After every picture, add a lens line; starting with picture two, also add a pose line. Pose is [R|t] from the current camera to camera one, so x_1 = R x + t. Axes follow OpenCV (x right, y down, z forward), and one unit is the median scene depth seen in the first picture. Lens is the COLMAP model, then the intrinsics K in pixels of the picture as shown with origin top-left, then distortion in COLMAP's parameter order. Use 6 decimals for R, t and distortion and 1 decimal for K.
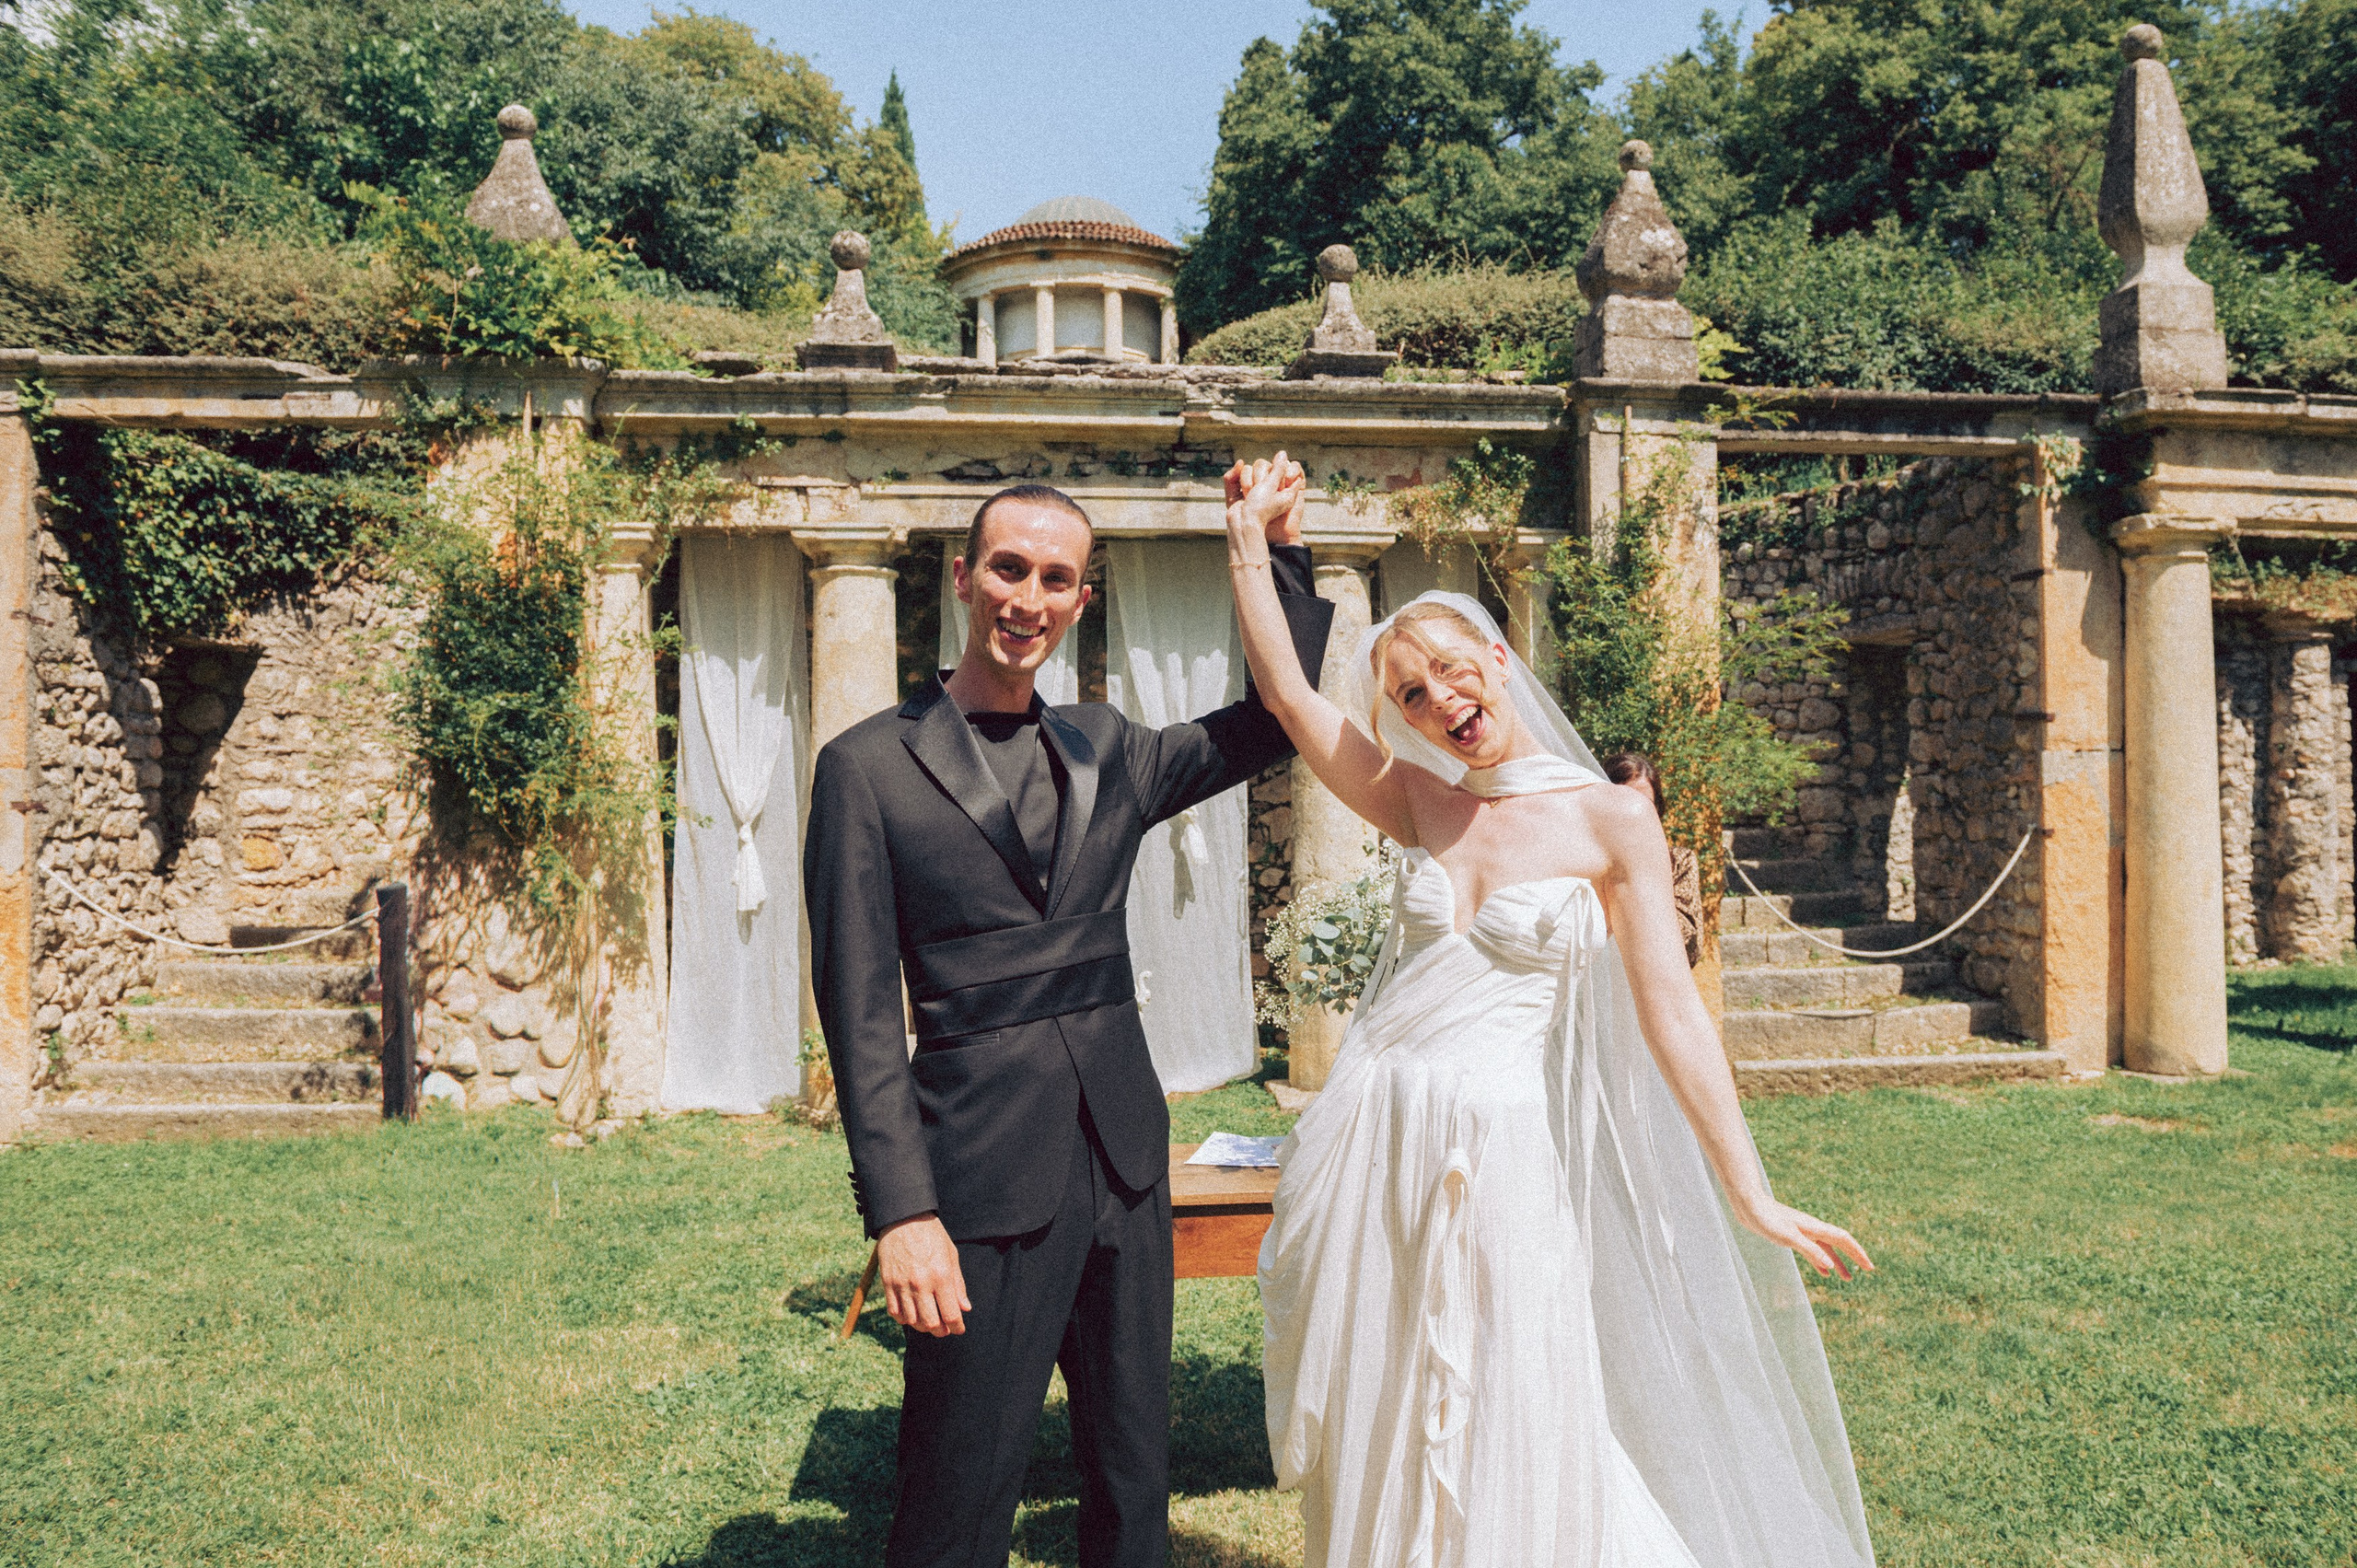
lens RADIAL K [[1589.6, 0, 1222.8], [0, 1589.6, 788.2], [0, 0, 1]] dist [-0.038402, -0.002590]
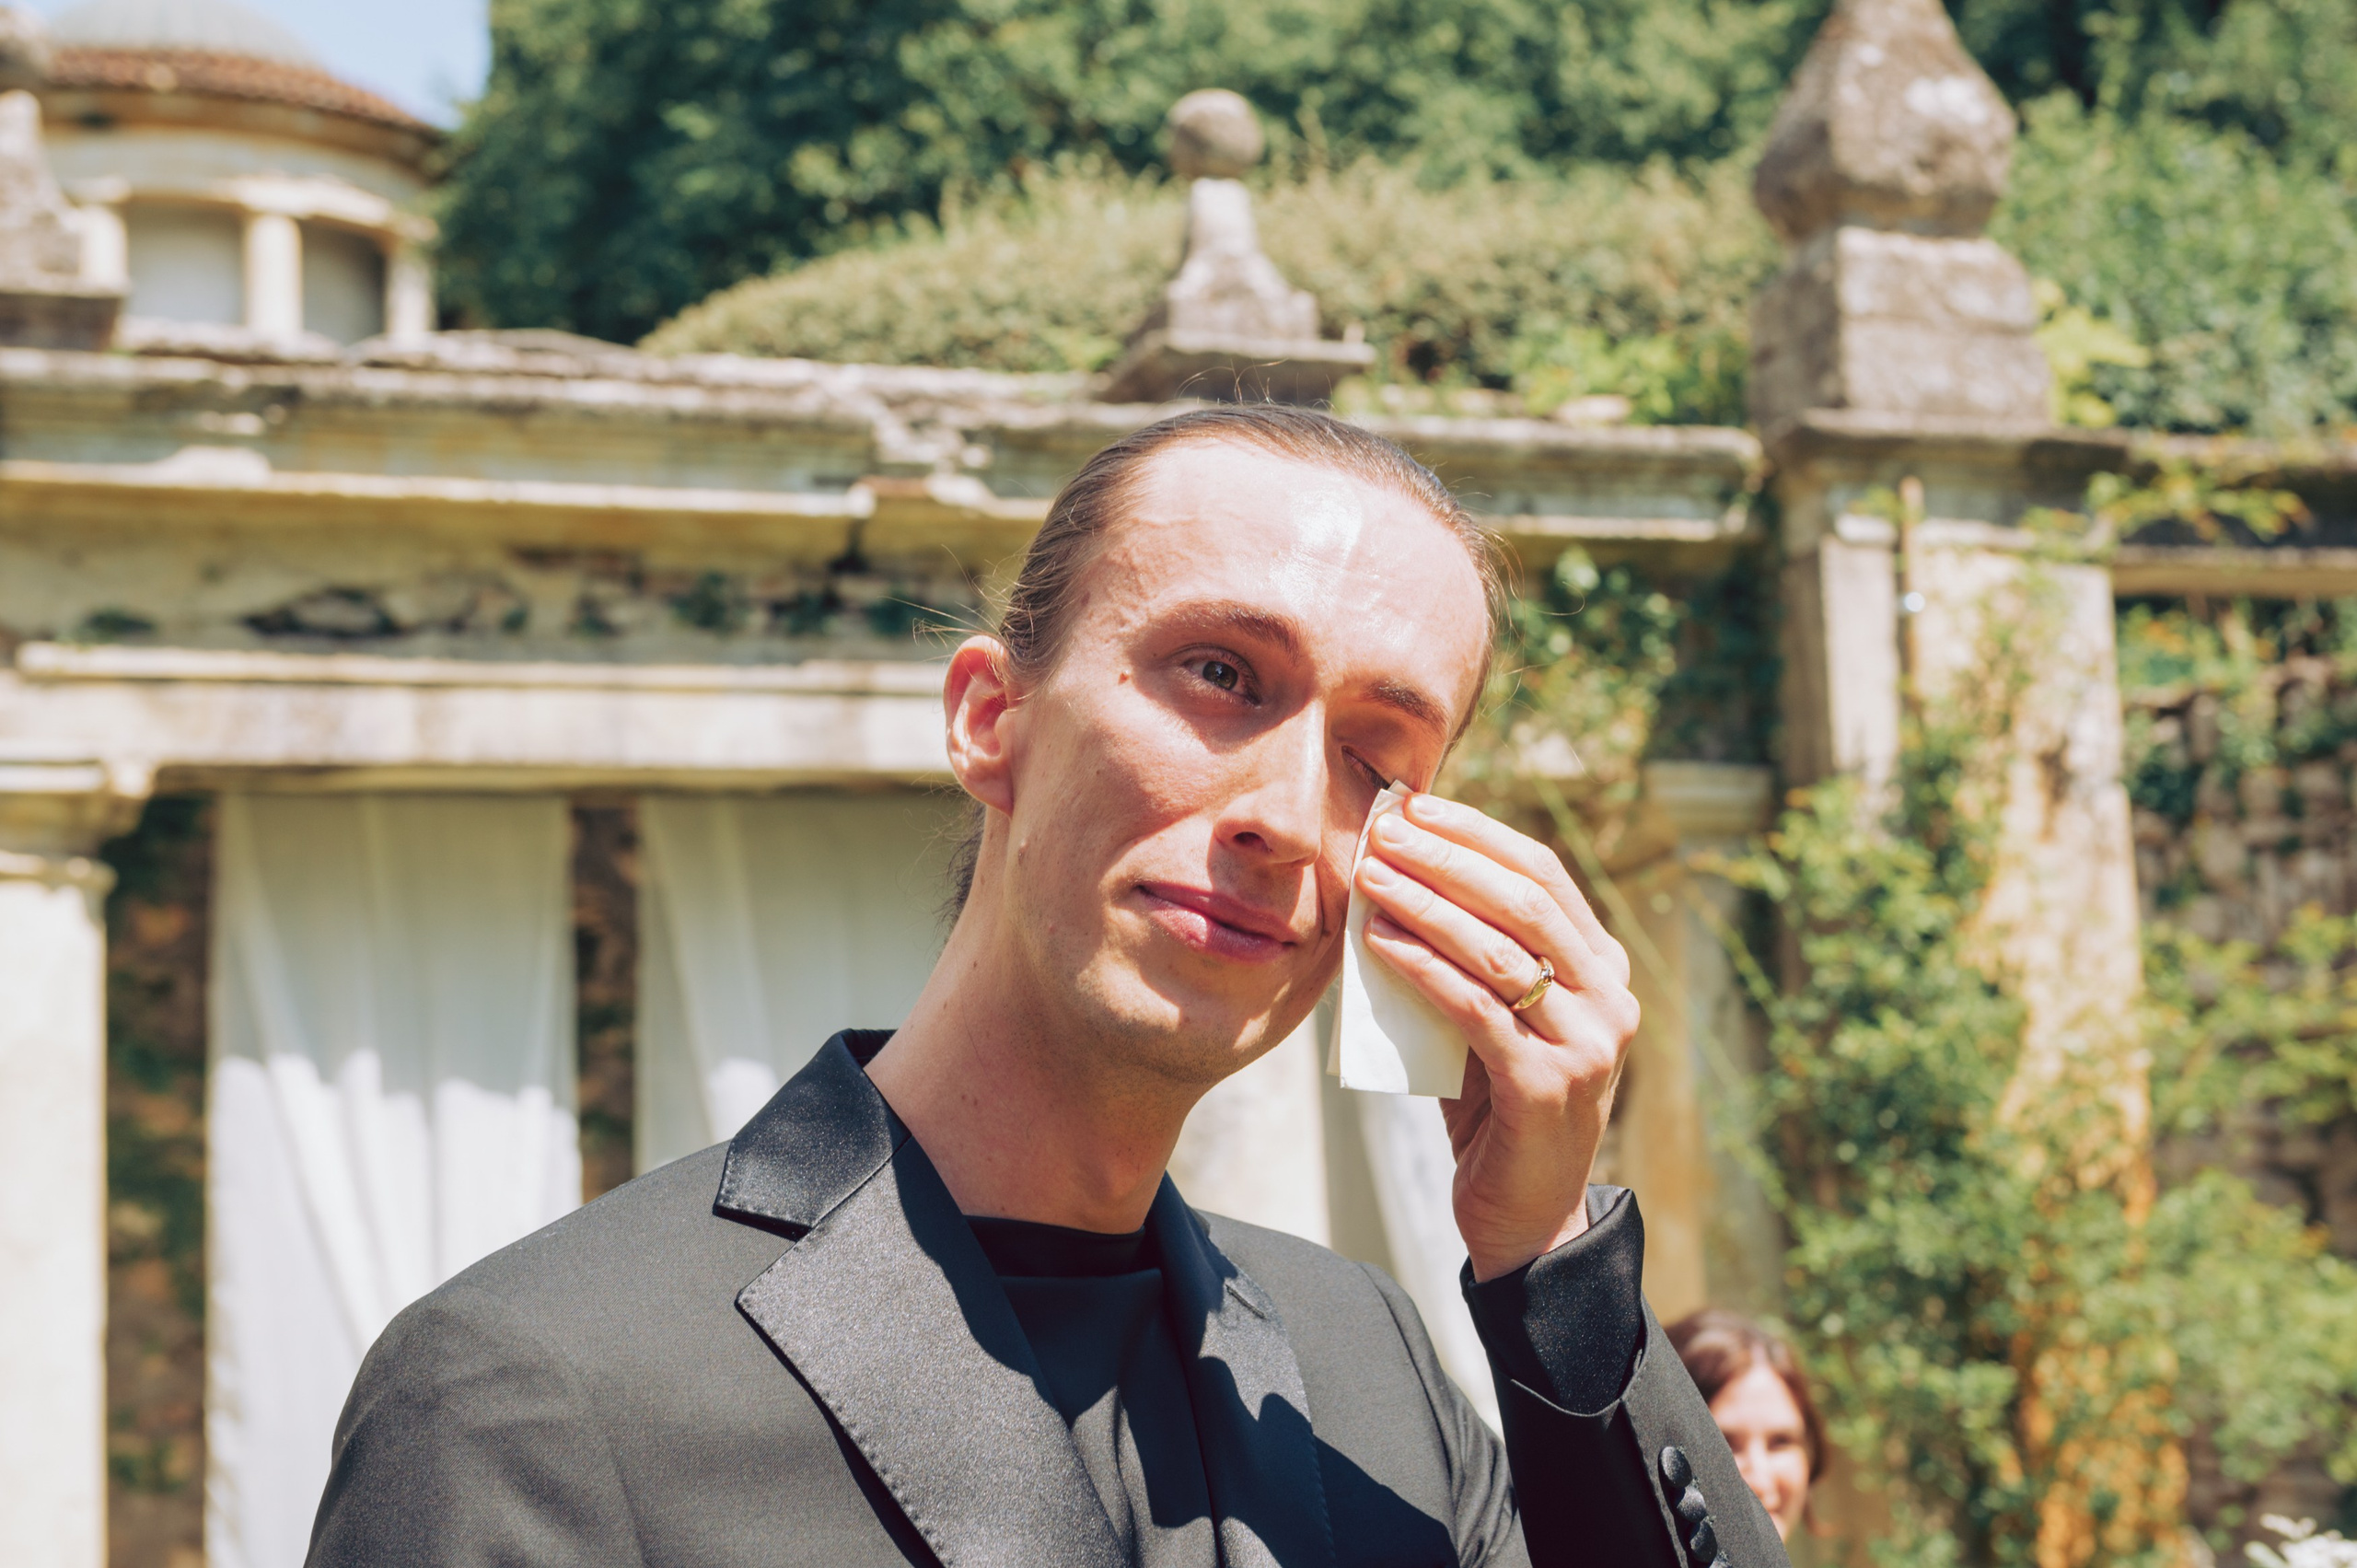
lens RADIAL K [[3802.4, 0, 1178.5], [0, 3802.4, 784.0], [0, 0, 1]] dist [0.103455, 0.073014]
pose [[0.979683, 0.001850, 0.200542, -0.136496], [0.031288, 0.986303, -0.161949, -0.001795], [-0.198095, 0.164934, 0.966207, 0.060207]]
